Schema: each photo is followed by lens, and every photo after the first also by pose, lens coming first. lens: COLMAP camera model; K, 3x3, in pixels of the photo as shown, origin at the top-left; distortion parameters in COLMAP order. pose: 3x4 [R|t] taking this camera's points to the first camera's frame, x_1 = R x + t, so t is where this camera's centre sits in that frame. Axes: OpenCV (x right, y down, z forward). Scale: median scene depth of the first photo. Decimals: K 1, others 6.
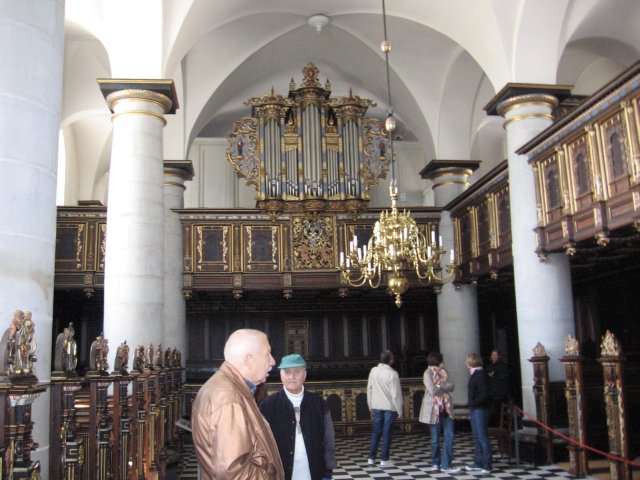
lens RADIAL K [[666.3, 0, 297.8], [0, 666.3, 237.4], [0, 0, 1]] dist [-0.126765, 0.033964]
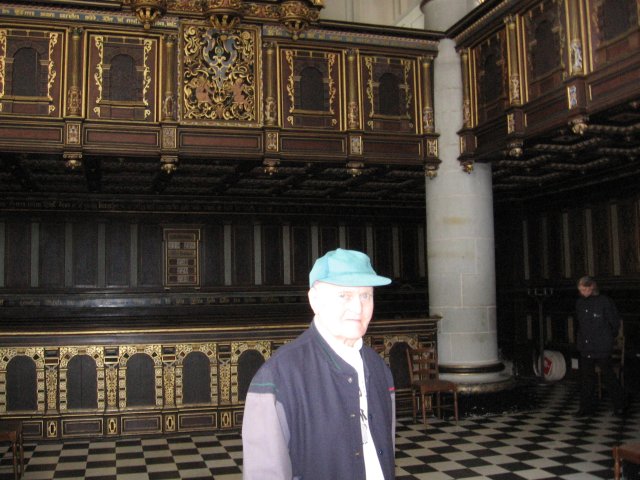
lens RADIAL K [[666.3, 0, 297.8], [0, 666.3, 237.4], [0, 0, 1]] dist [-0.126765, 0.033964]
pose [[0.983741, 0.021486, 0.178305, -0.007140], [-0.038697, 0.994856, 0.093618, 0.088890], [-0.175376, -0.098995, 0.979512, 0.450975]]
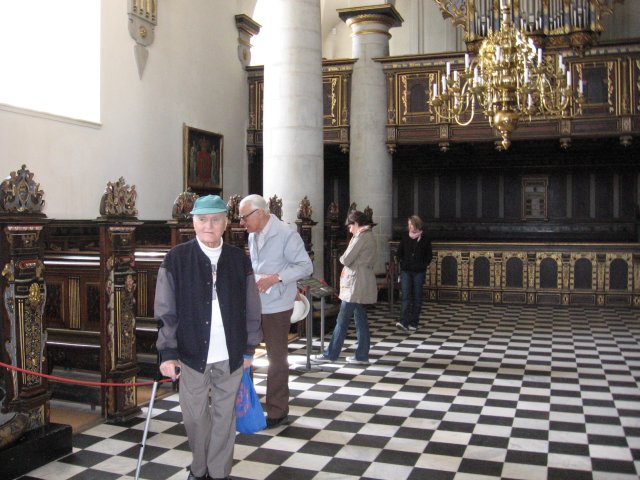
lens RADIAL K [[644.9, 0, 320.0], [0, 644.9, 240.0], [0, 0, 1]] dist [-0.111442, 0.031523]
pose [[0.898769, 0.036203, -0.436925, 0.145796], [0.057152, 0.978406, 0.198633, 0.024361], [0.434681, -0.203496, 0.877292, 0.113146]]
